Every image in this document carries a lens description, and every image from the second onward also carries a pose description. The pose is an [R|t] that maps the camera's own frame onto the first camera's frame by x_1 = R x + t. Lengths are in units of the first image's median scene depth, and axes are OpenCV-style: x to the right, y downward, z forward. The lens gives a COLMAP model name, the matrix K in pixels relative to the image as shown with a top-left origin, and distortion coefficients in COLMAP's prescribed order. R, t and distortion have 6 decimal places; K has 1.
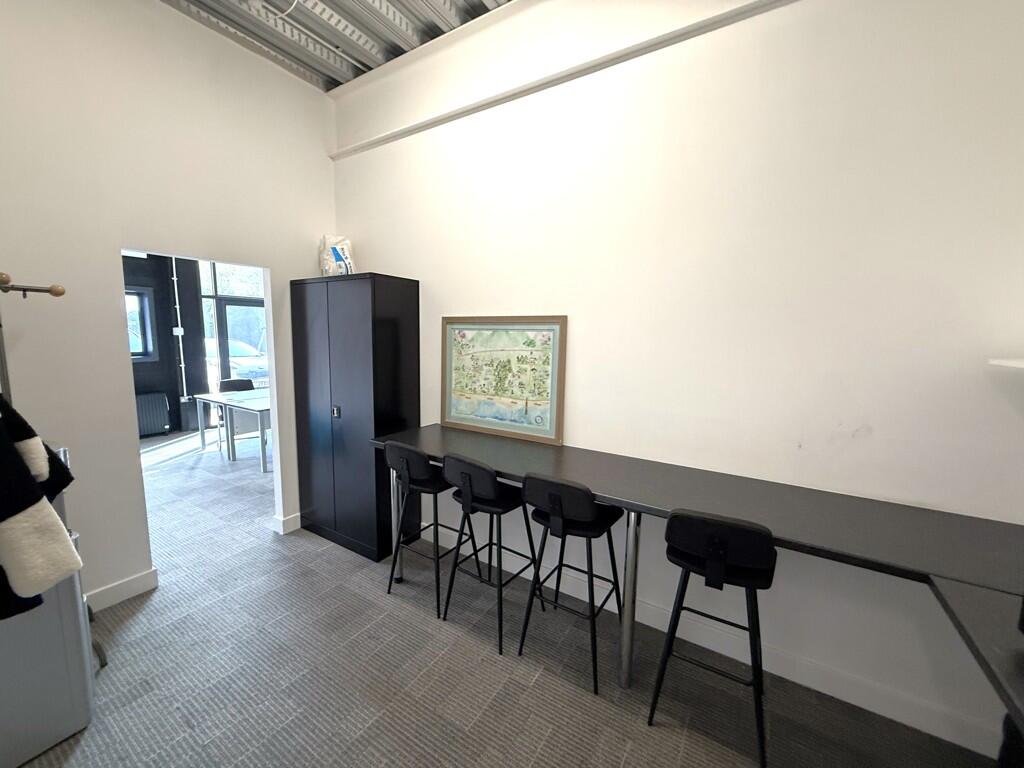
lens RADIAL K [[412.0, 0, 510.9], [0, 412.0, 382.6], [0, 0, 1]] dist [-0.002261, -0.000207]
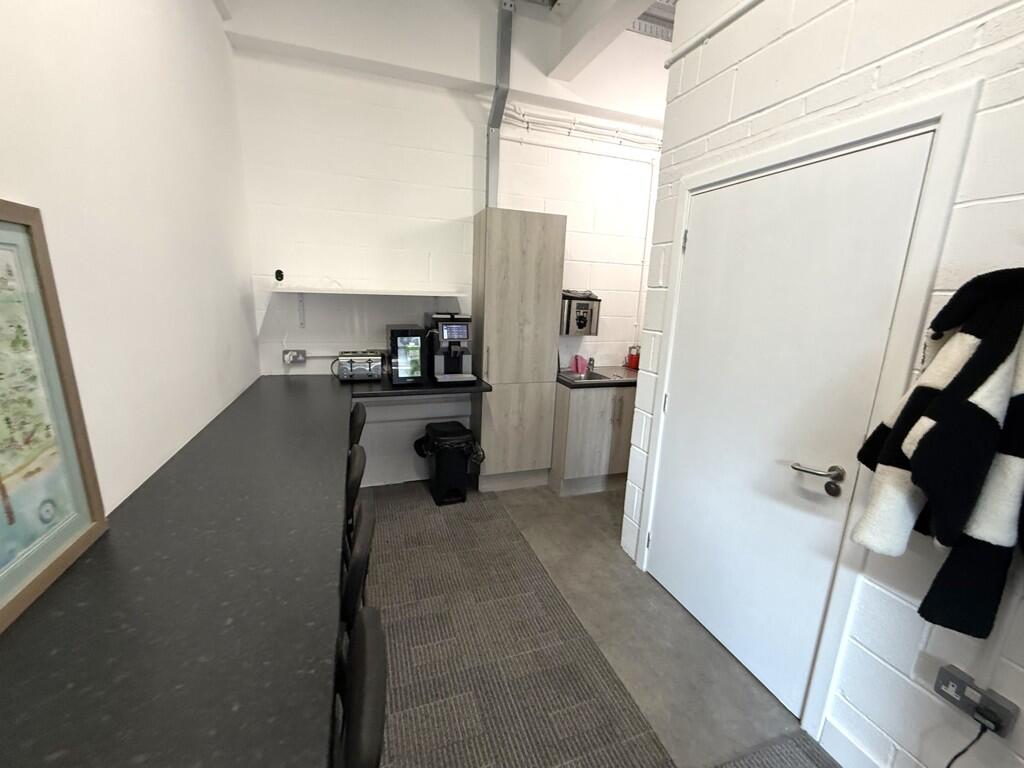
lens RADIAL K [[412.0, 0, 509.4], [0, 412.0, 386.4], [0, 0, 1]] dist [-0.002261, -0.000207]
pose [[-0.785004, -0.175970, 0.593972, -0.504883], [0.028050, 0.947728, 0.317845, -0.129203], [-0.618855, 0.266171, -0.739034, 1.174043]]
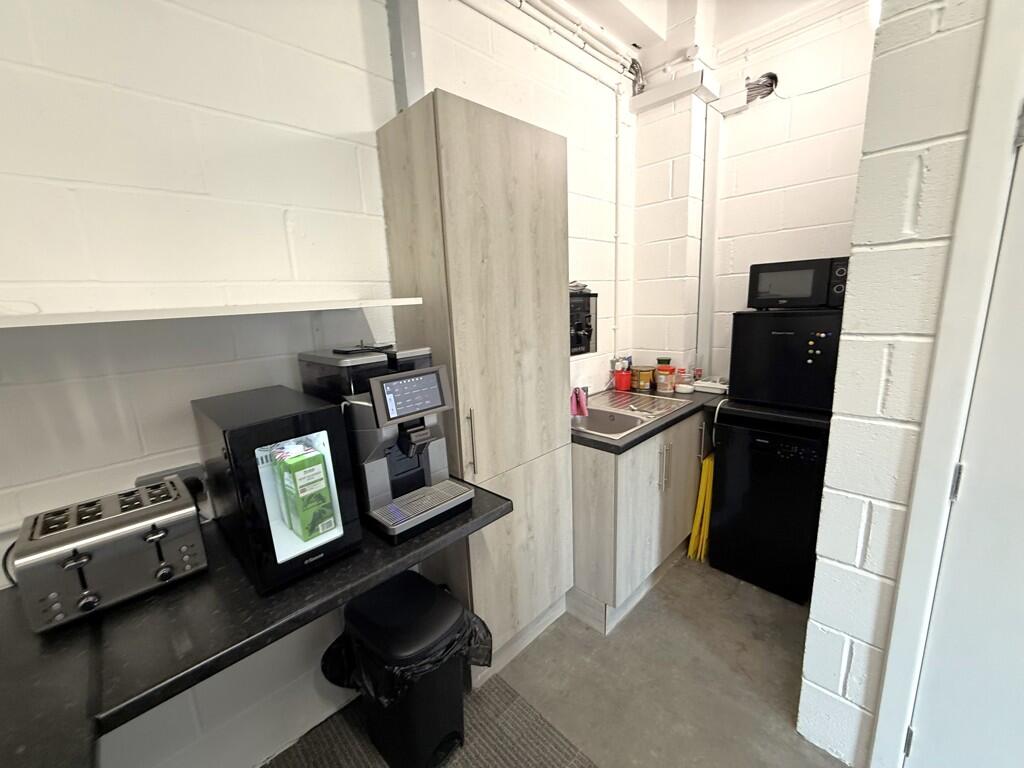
lens RADIAL K [[412.0, 0, 513.4], [0, 412.0, 387.3], [0, 0, 1]] dist [-0.002261, -0.000207]
pose [[-0.972363, -0.012202, 0.233154, -0.221477], [0.064722, 0.945408, 0.319396, -0.095802], [-0.224323, 0.325659, -0.918491, 0.985871]]
